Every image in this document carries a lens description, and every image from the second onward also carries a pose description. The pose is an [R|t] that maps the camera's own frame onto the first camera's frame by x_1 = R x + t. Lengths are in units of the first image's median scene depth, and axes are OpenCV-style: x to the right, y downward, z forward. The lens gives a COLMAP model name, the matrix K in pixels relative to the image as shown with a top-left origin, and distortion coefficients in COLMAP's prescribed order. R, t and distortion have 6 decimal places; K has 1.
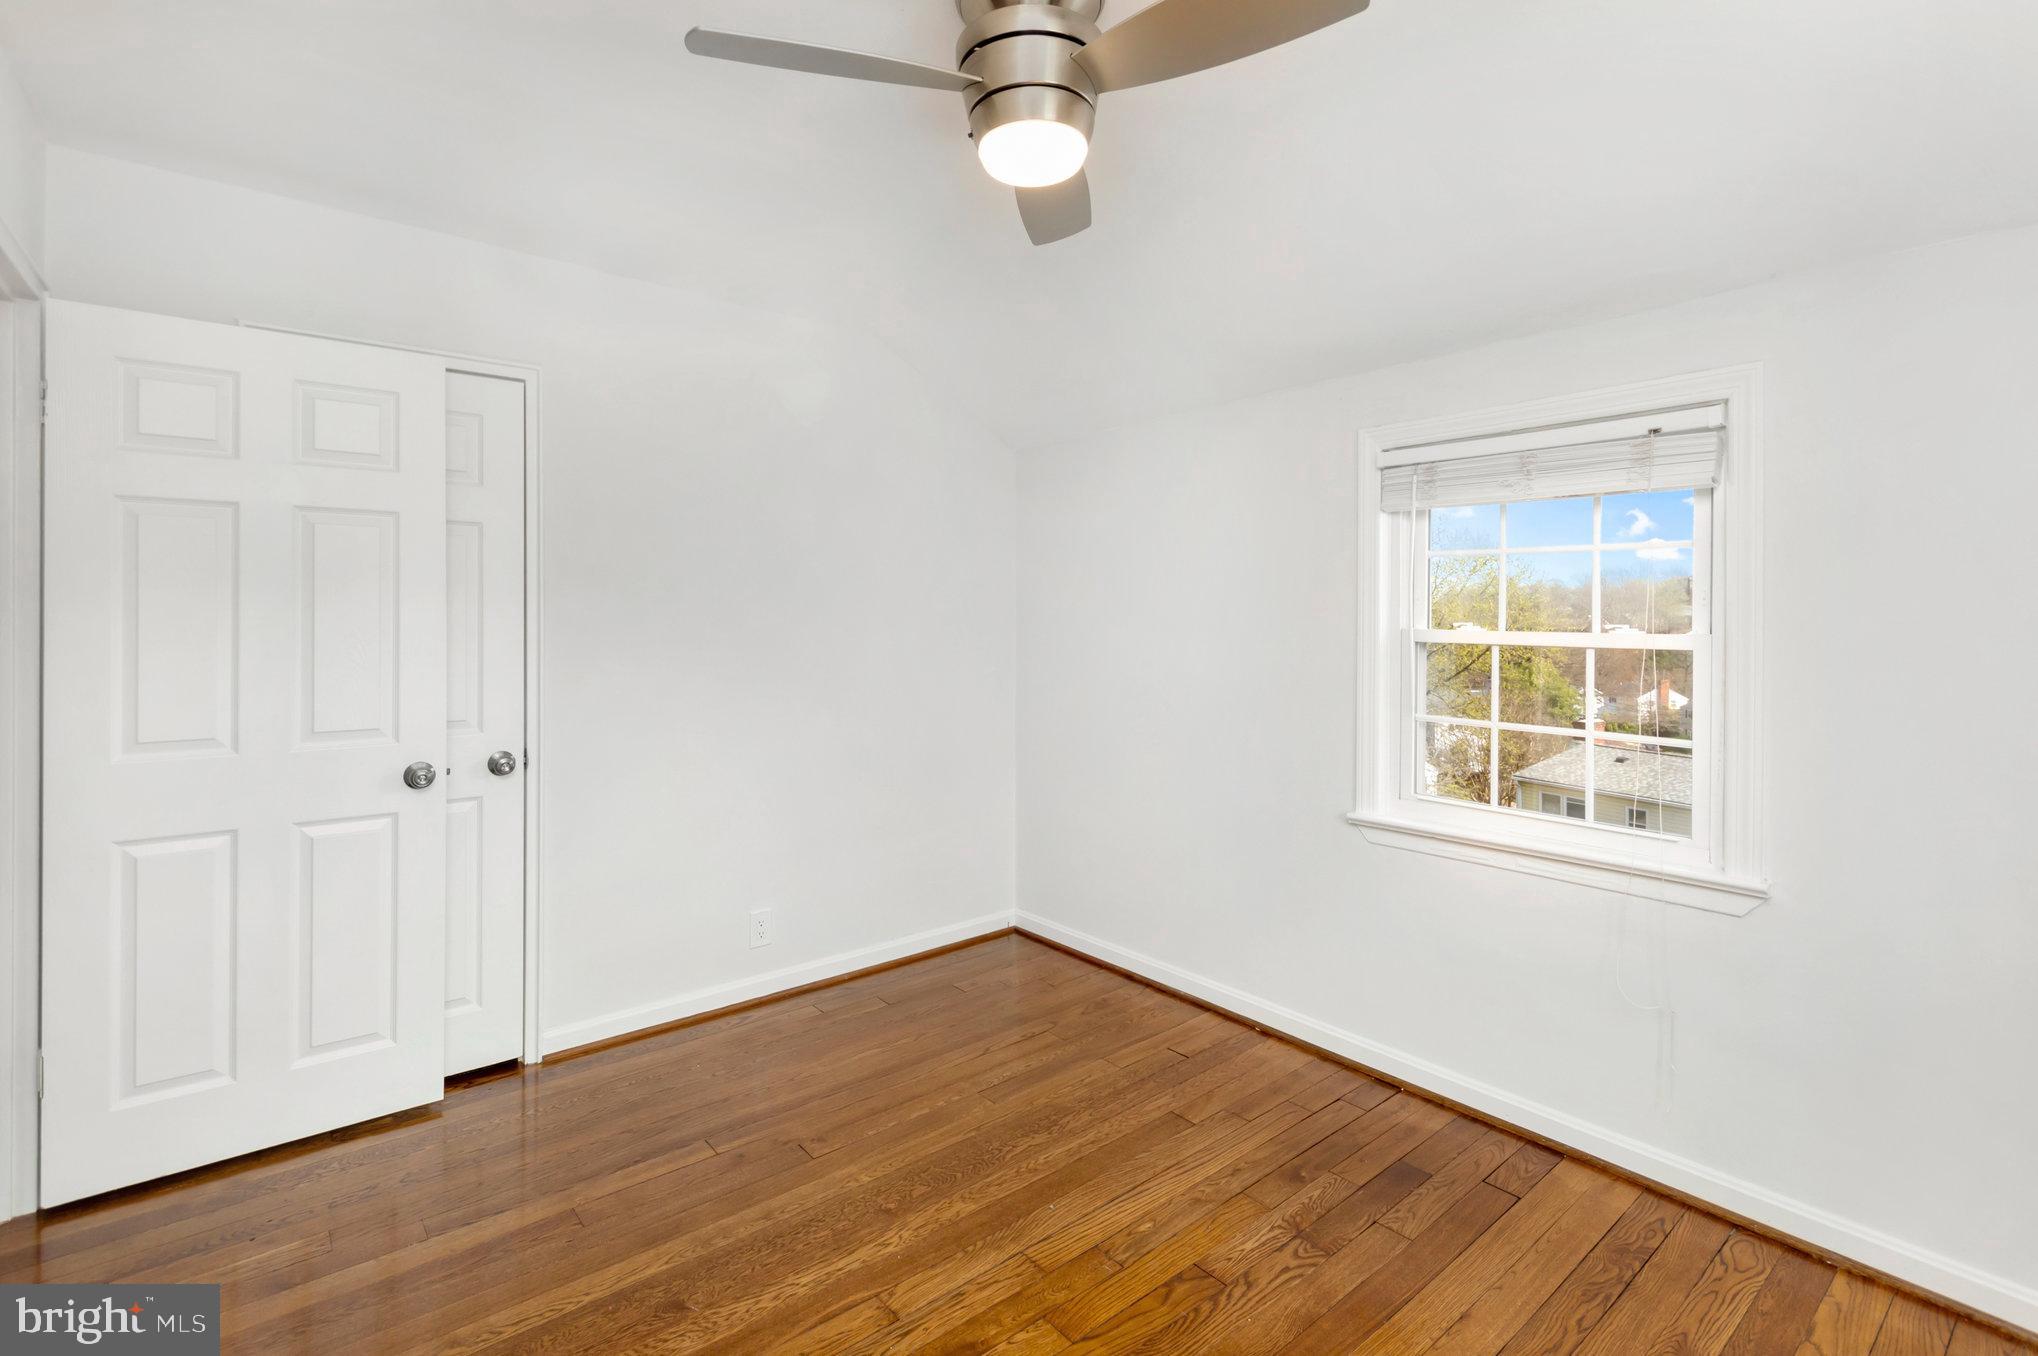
lens RADIAL K [[935.4, 0, 1011.0], [0, 935.4, 624.4], [0, 0, 1]] dist [0.003804, -0.000477]
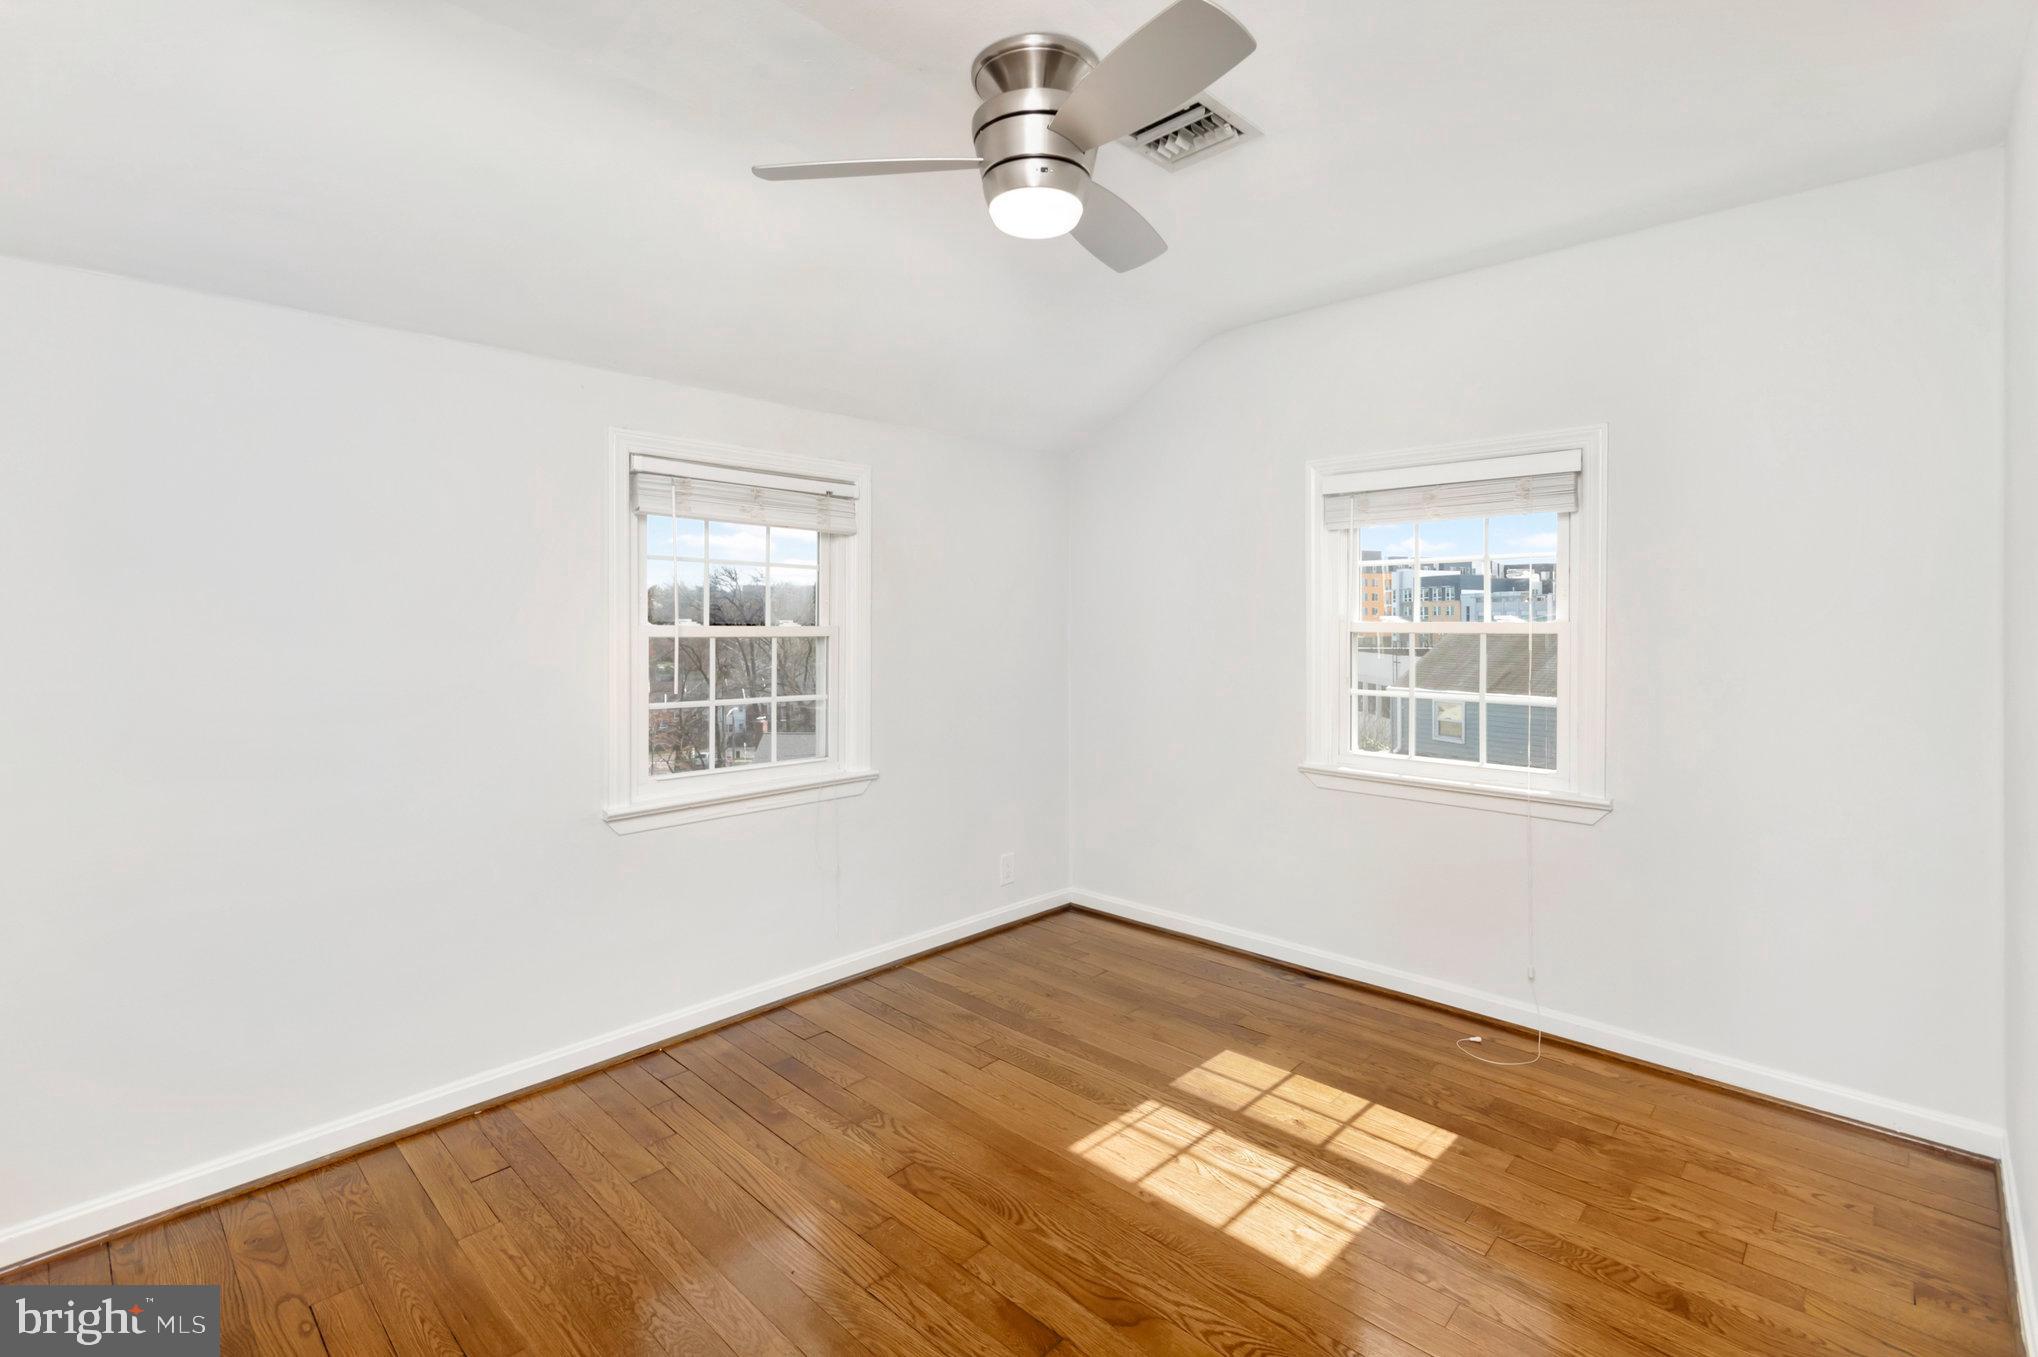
lens RADIAL K [[935.4, 0, 1011.0], [0, 935.4, 624.9], [0, 0, 1]] dist [0.003804, -0.000477]
pose [[-0.130946, -0.002833, 0.991385, -0.823783], [0.007306, 0.999966, 0.003822, 0.004997], [-0.991363, 0.007743, -0.130921, 0.860118]]
